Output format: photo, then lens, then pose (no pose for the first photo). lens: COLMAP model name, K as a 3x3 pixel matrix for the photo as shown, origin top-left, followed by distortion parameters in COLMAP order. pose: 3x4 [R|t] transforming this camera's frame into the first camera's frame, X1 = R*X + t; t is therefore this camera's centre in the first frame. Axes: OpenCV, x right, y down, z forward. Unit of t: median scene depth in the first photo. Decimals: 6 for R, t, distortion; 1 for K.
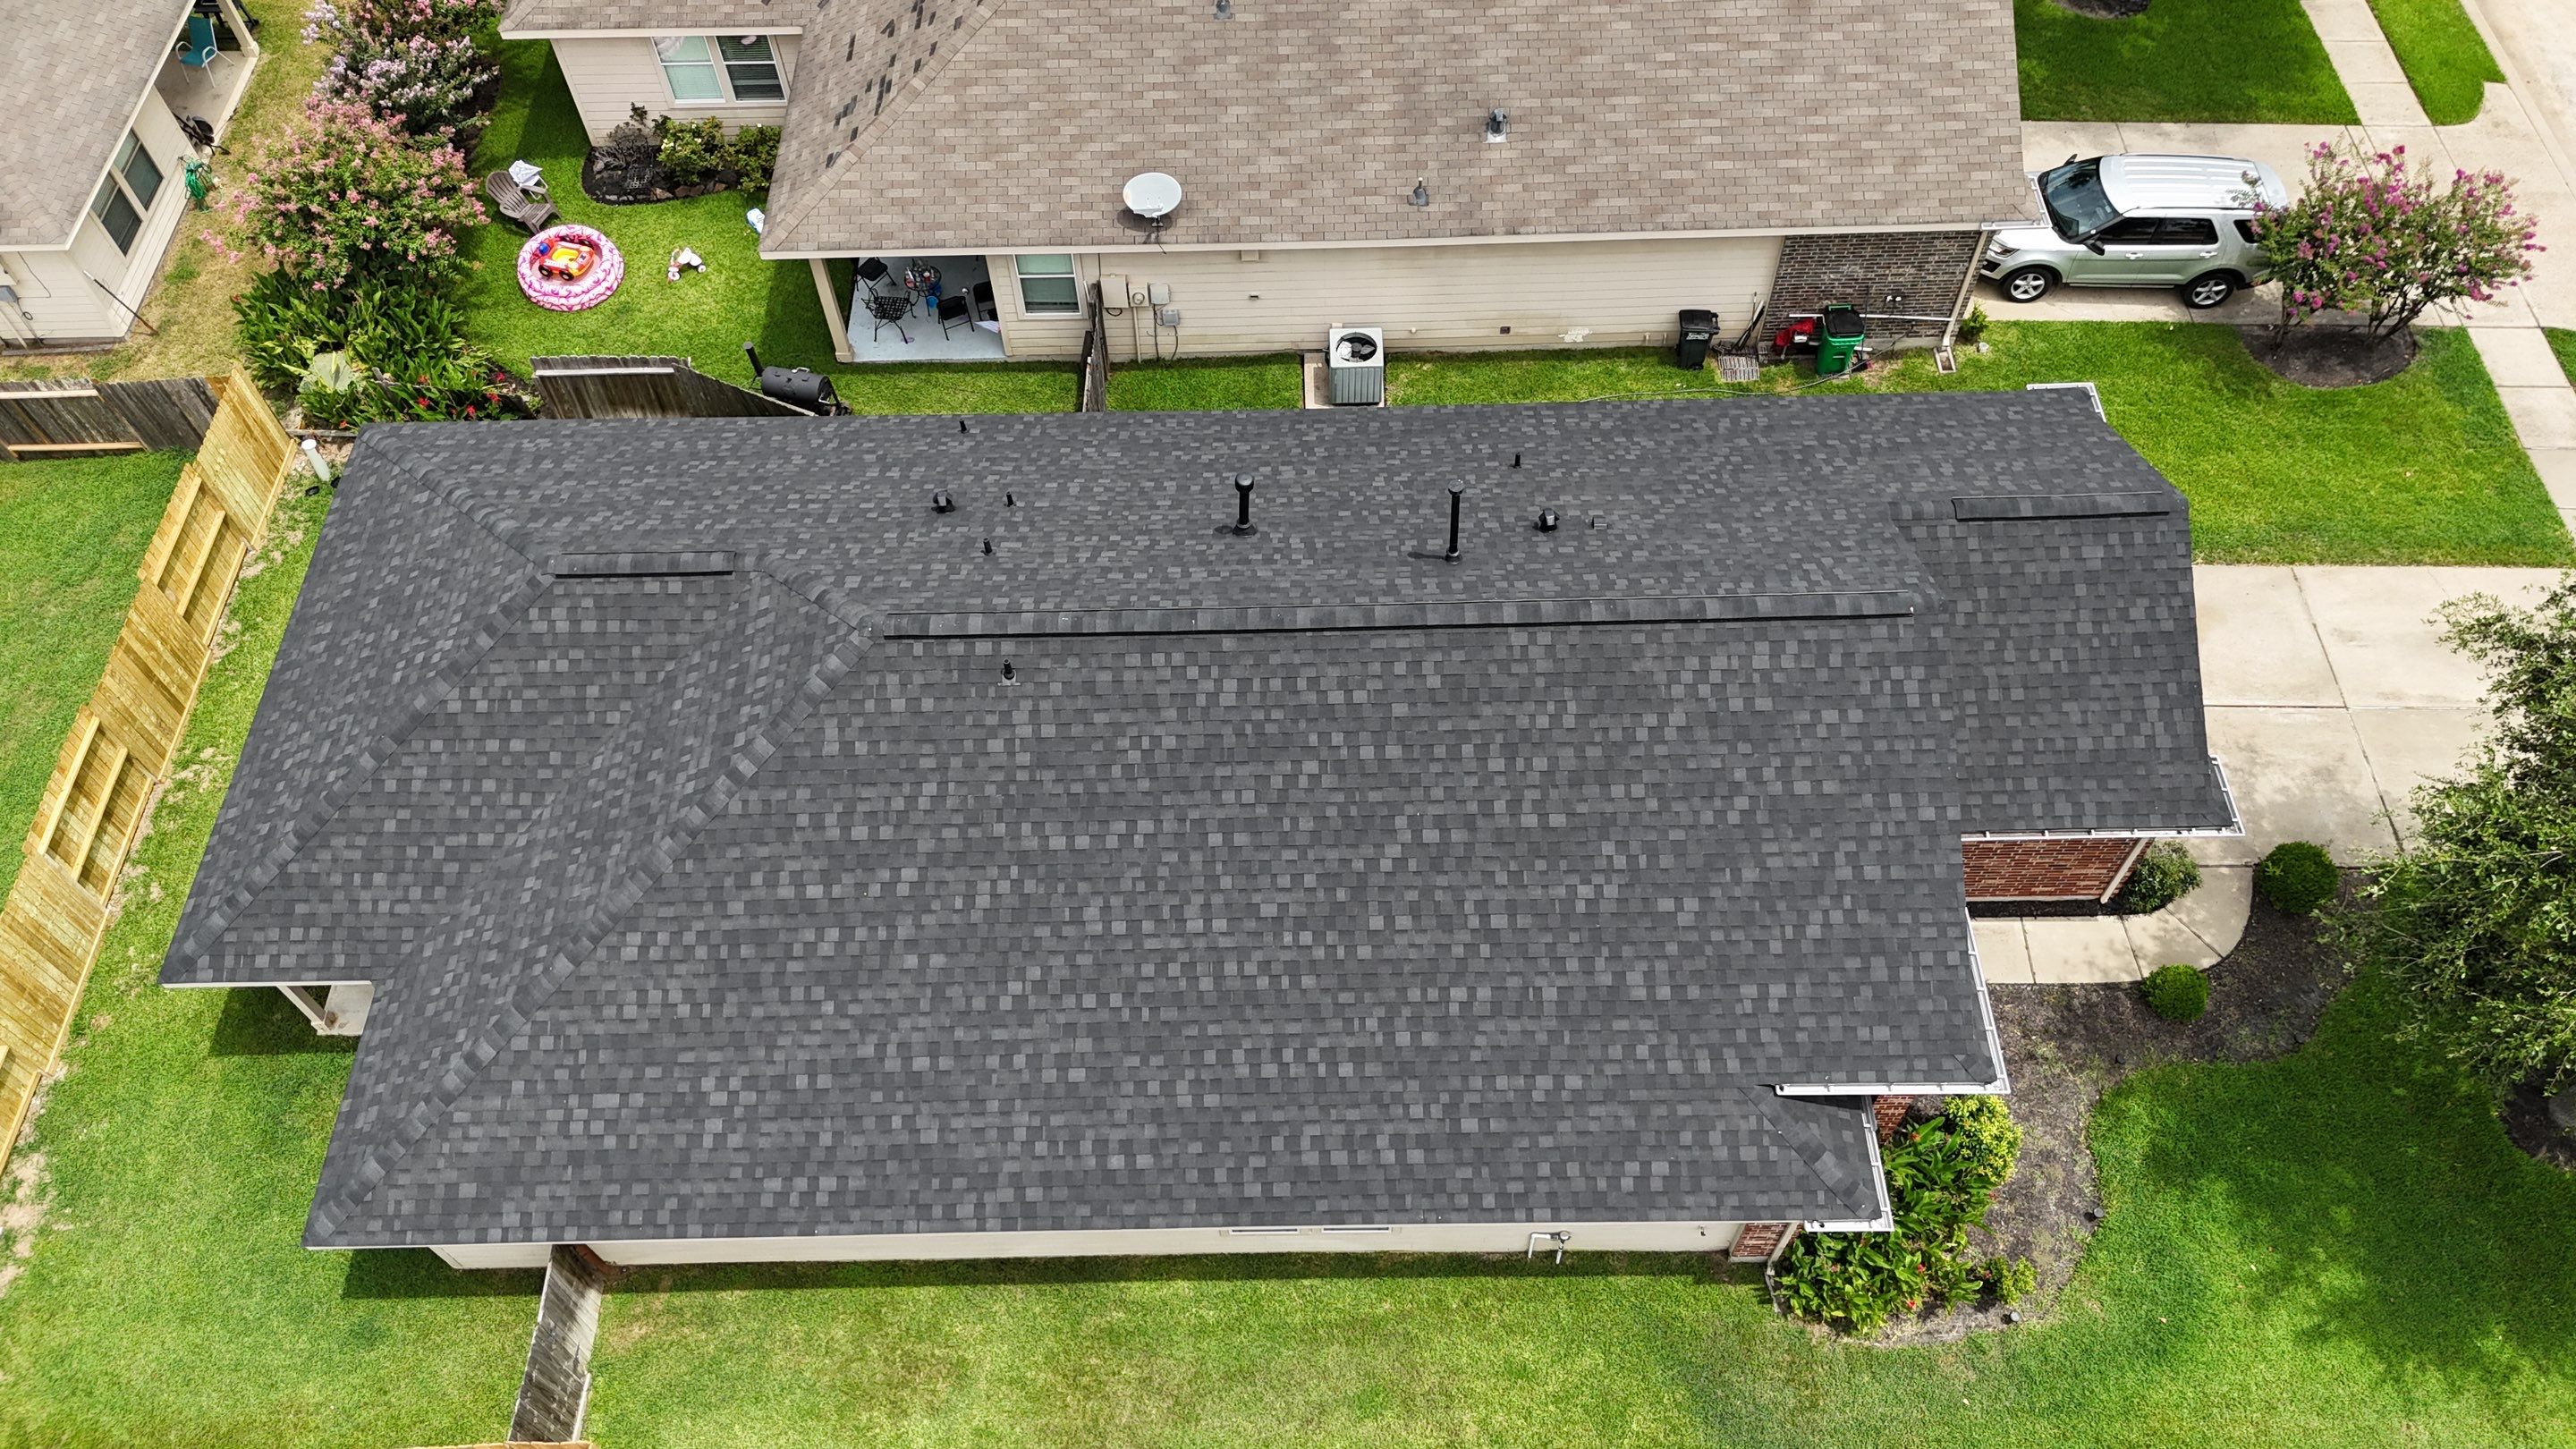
lens RADIAL K [[1903.8, 0, 1297.3], [0, 1903.8, 709.5], [0, 0, 1]] dist [0.065892, -0.073215]
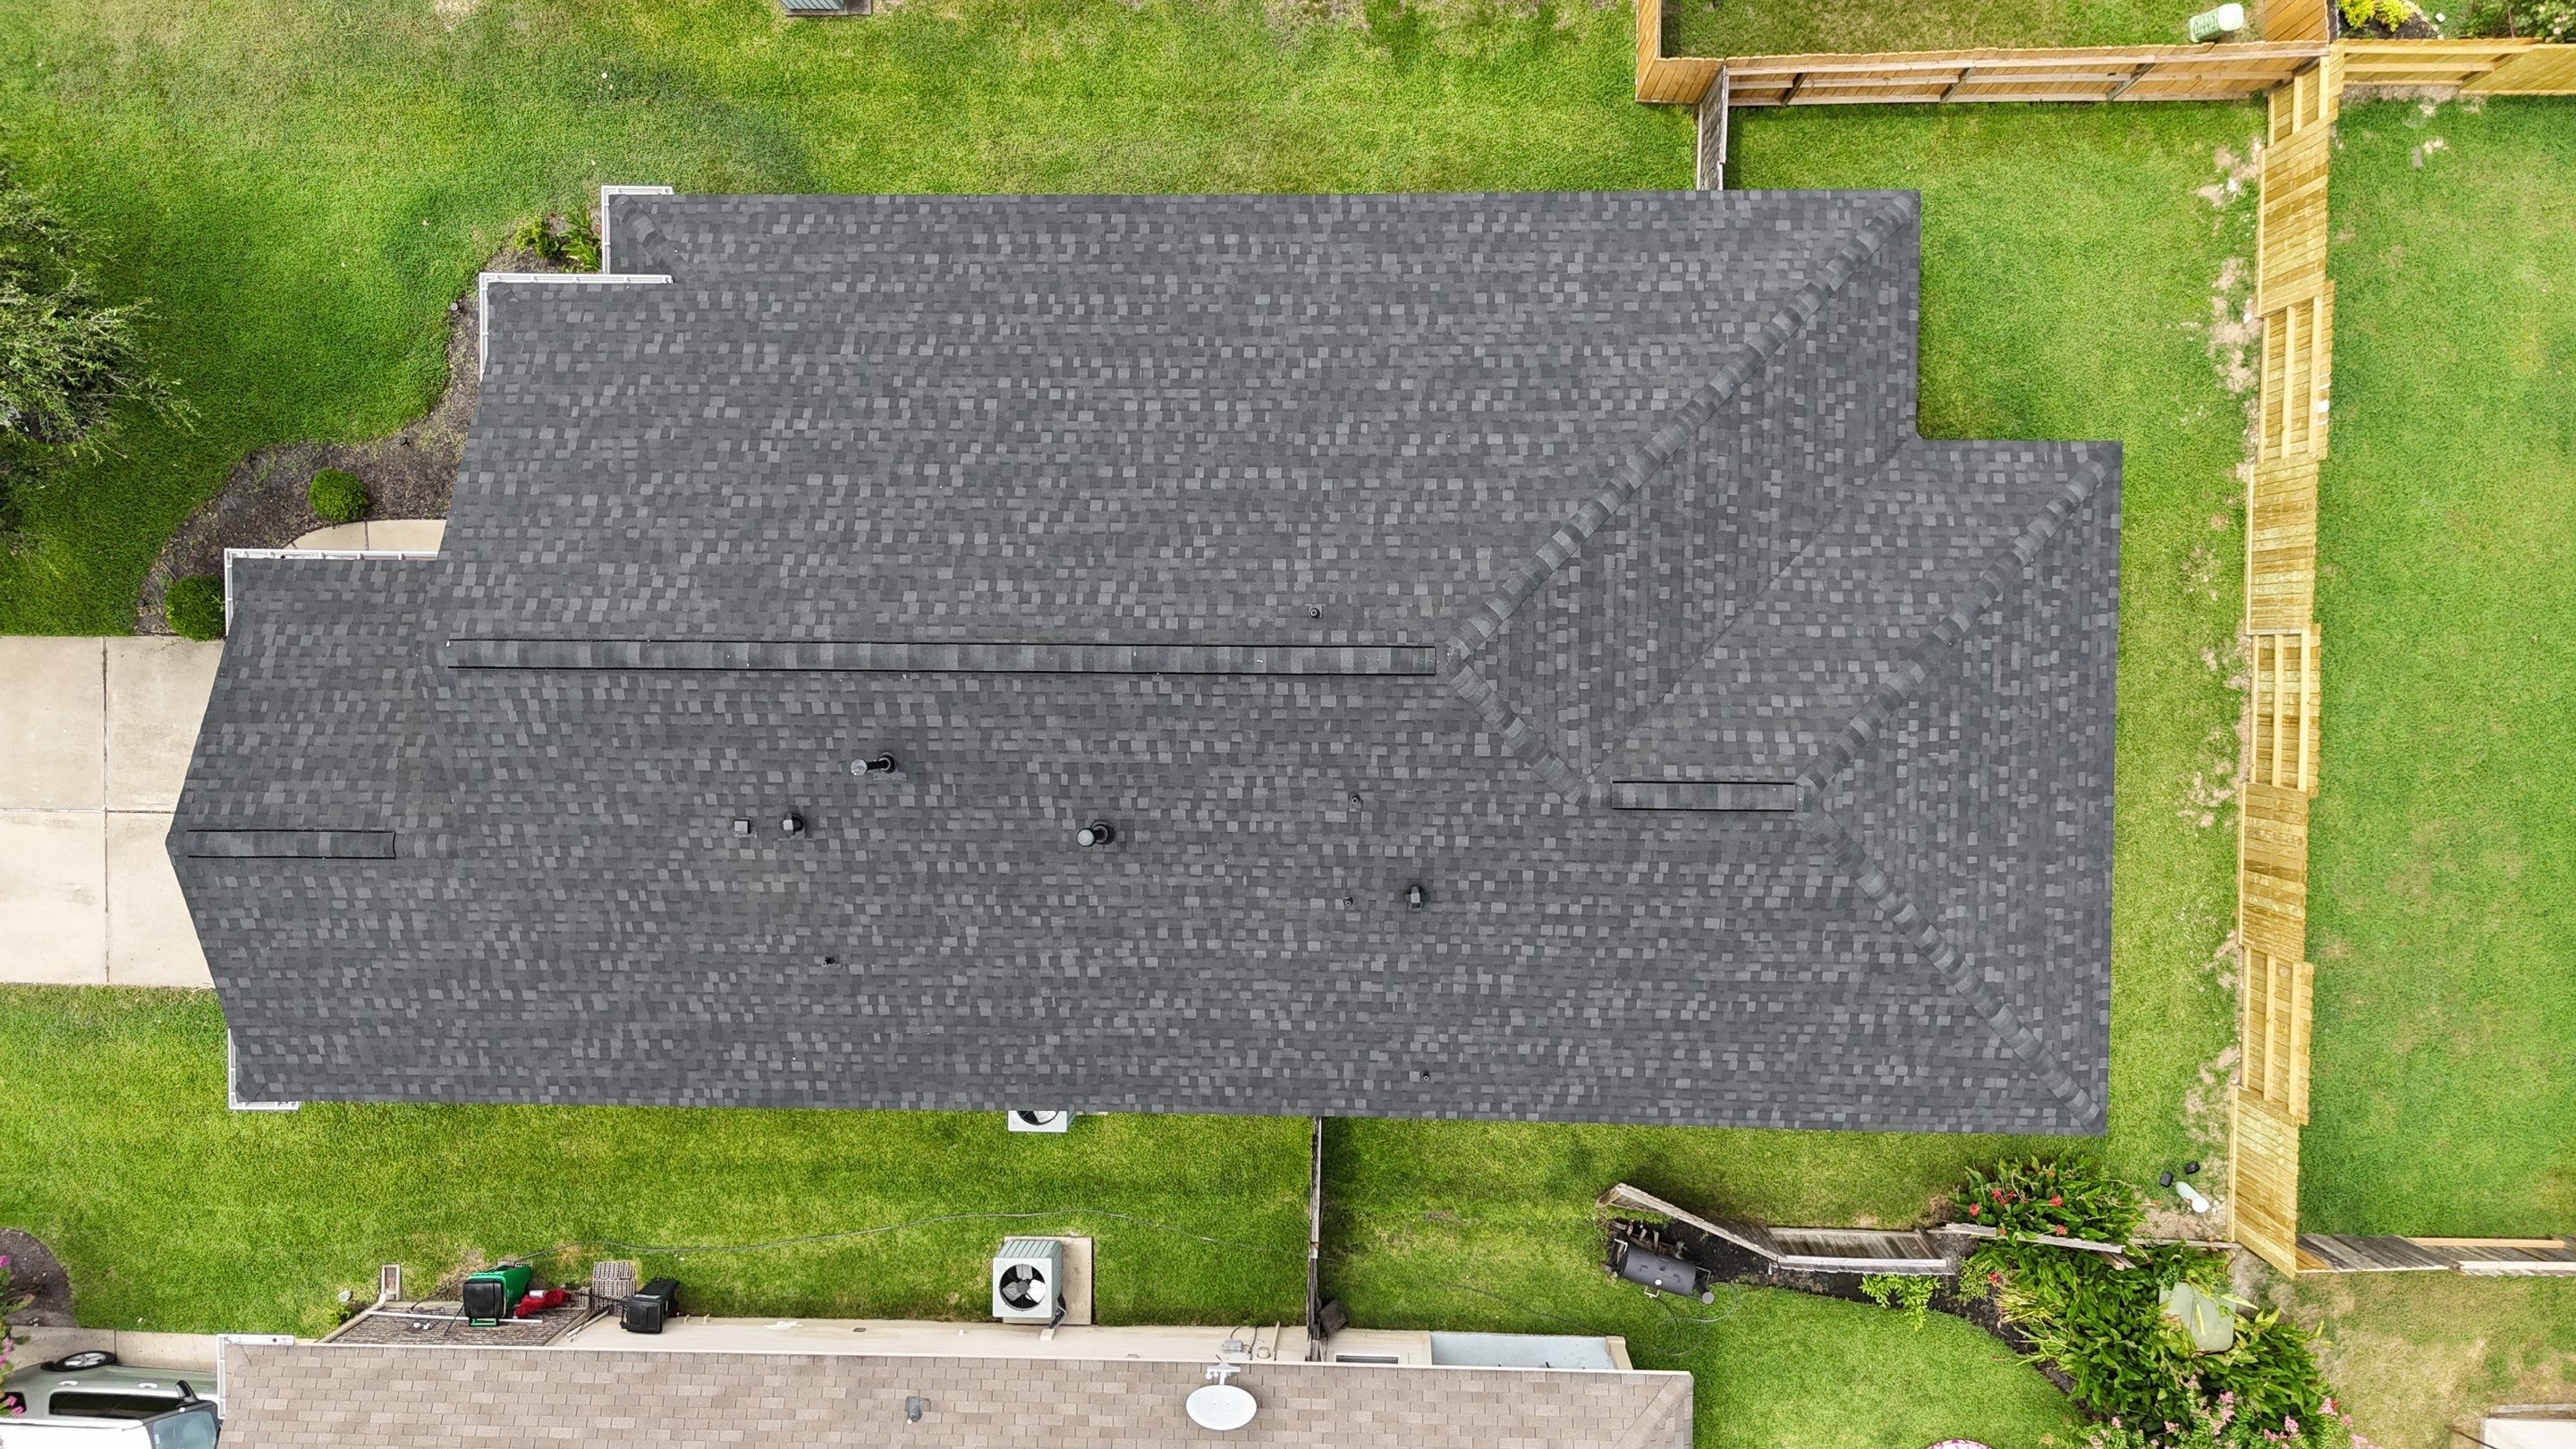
lens RADIAL K [[1903.8, 0, 1291.1], [0, 1903.8, 724.7], [0, 0, 1]] dist [0.065892, -0.073215]
pose [[-0.997564, -0.021003, 0.066514, -0.190196], [0.053542, -0.841734, 0.537231, -0.571019], [0.044704, 0.539484, 0.840808, 0.147951]]
